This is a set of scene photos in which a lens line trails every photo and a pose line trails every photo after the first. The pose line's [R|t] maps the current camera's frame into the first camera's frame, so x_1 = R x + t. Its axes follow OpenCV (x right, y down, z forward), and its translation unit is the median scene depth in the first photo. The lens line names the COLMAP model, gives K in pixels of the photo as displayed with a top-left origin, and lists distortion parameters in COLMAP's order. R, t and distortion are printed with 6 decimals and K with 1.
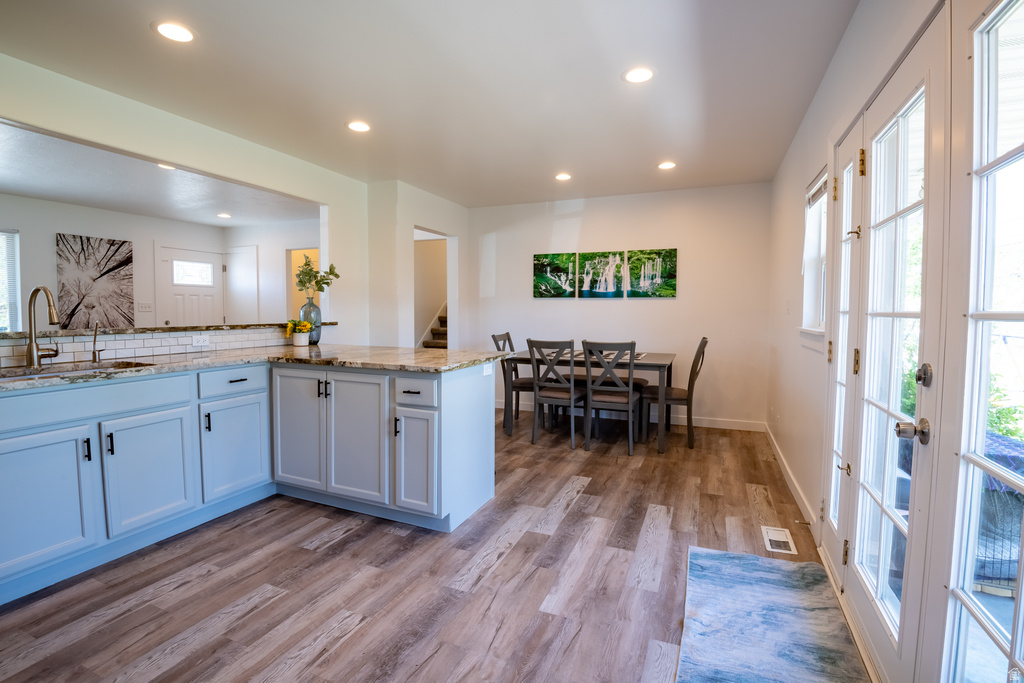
lens RADIAL K [[469.9, 0, 514.6], [0, 469.9, 332.7], [0, 0, 1]] dist [0.000652, -0.025339]
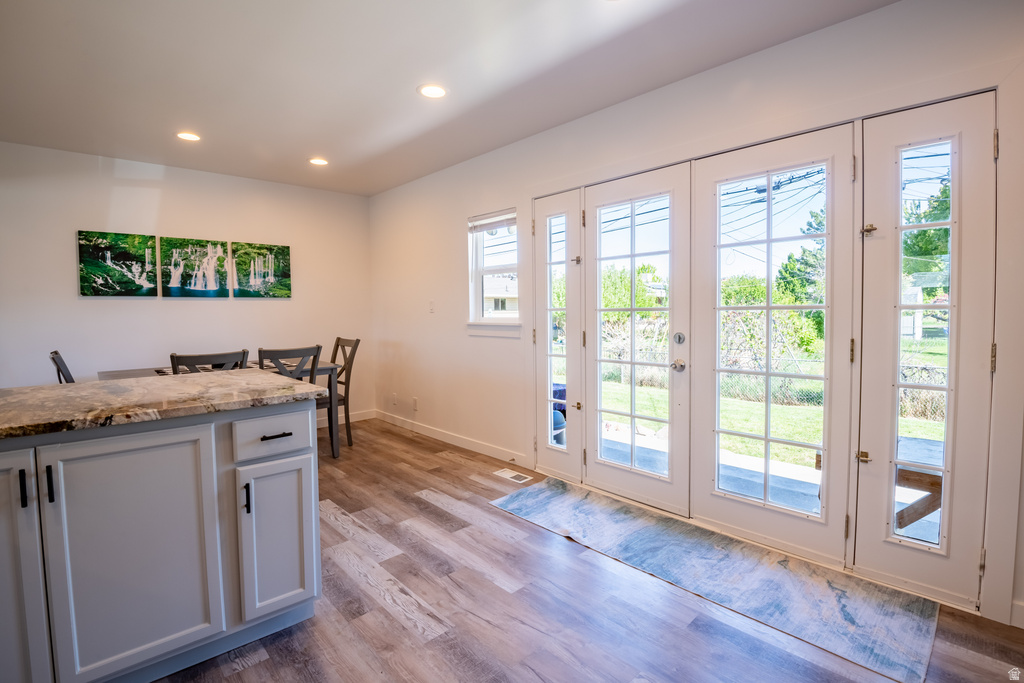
lens RADIAL K [[469.9, 0, 514.6], [0, 469.9, 332.7], [0, 0, 1]] dist [0.000652, -0.025339]
pose [[0.410932, -0.053452, 0.910098, -0.333742], [0.056927, 0.997836, 0.032901, -0.010934], [-0.909887, 0.038289, 0.413085, 0.203654]]
